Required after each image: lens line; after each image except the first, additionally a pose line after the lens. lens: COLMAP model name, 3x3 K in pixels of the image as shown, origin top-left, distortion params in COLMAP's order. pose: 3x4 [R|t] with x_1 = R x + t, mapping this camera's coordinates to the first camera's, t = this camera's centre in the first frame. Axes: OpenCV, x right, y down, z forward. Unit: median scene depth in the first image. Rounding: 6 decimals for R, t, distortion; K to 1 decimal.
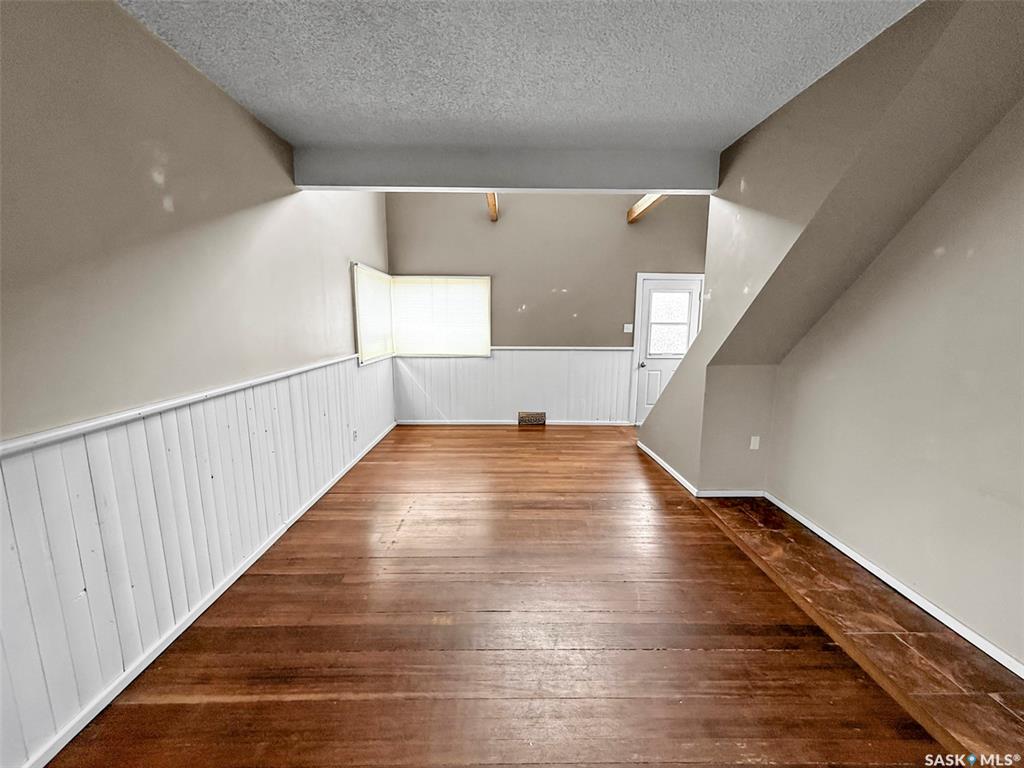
lens RADIAL K [[413.3, 0, 512.1], [0, 413.3, 384.6], [0, 0, 1]] dist [-0.000470, 0.000375]
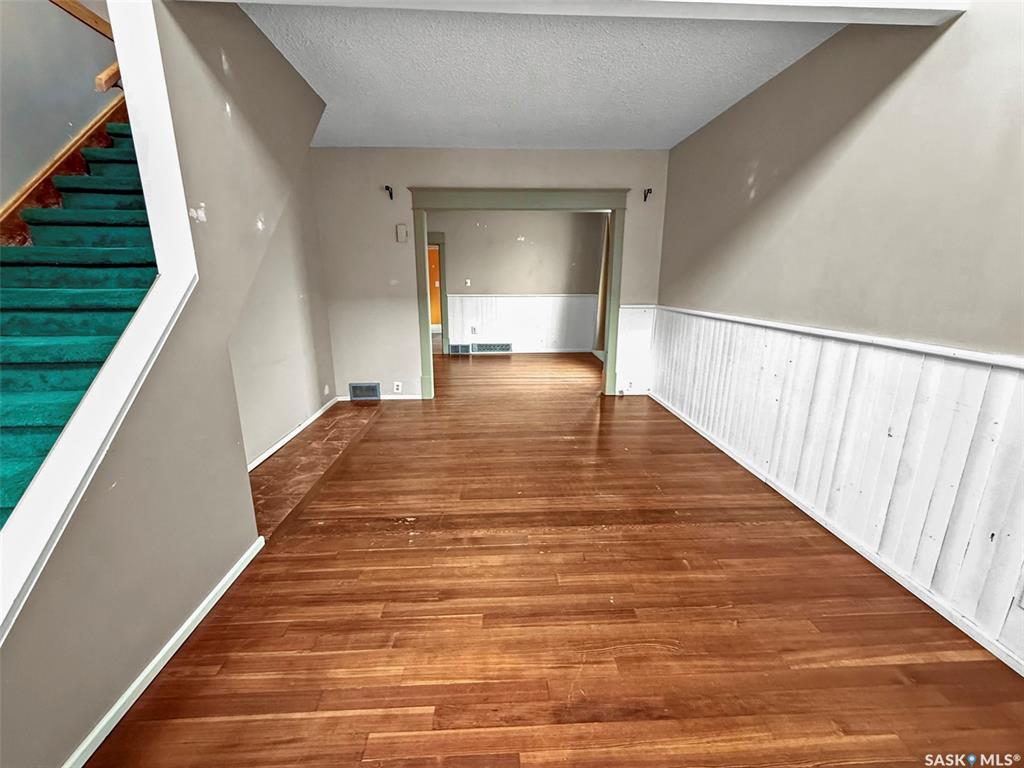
lens RADIAL K [[413.3, 0, 512.9], [0, 413.3, 379.2], [0, 0, 1]] dist [-0.000470, 0.000375]
pose [[-0.999403, 0.004379, -0.034281, 0.088923], [-0.009411, 0.919967, 0.391882, -0.237923], [0.033253, 0.391970, -0.919377, 1.632322]]
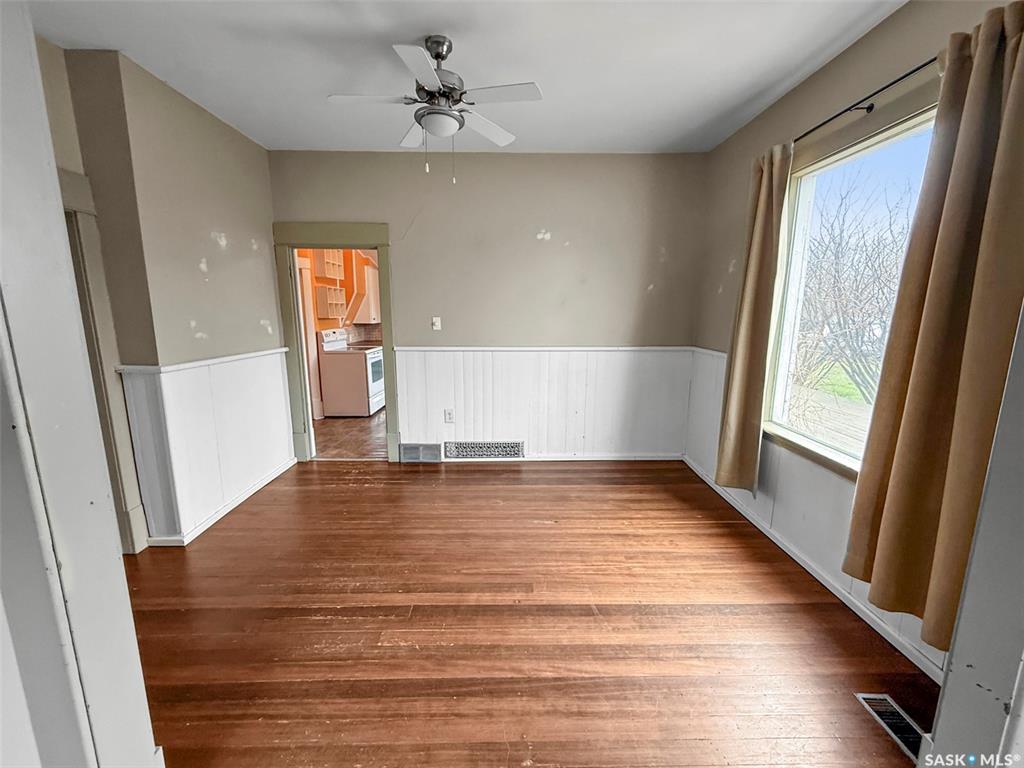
lens RADIAL K [[413.3, 0, 509.6], [0, 413.3, 380.4], [0, 0, 1]] dist [-0.000470, 0.000375]
pose [[-0.999994, -0.002729, 0.001951, 0.051004], [-0.001933, 0.944008, 0.329918, -0.051272], [-0.002742, 0.329912, -0.944008, 0.392127]]
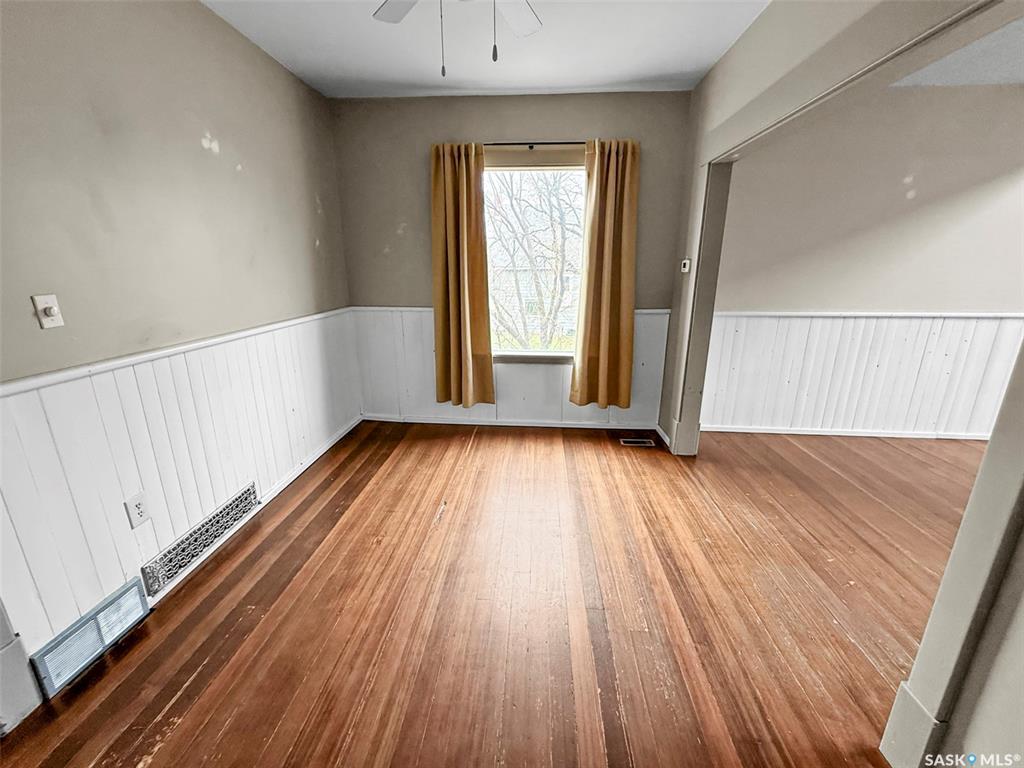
lens RADIAL K [[413.3, 0, 512.1], [0, 413.3, 380.8], [0, 0, 1]] dist [-0.000470, 0.000375]
pose [[-0.080852, 0.266221, -0.960515, 0.680869], [-0.163790, 0.947021, 0.276268, 0.047655], [0.983176, 0.179660, -0.032964, -0.240762]]
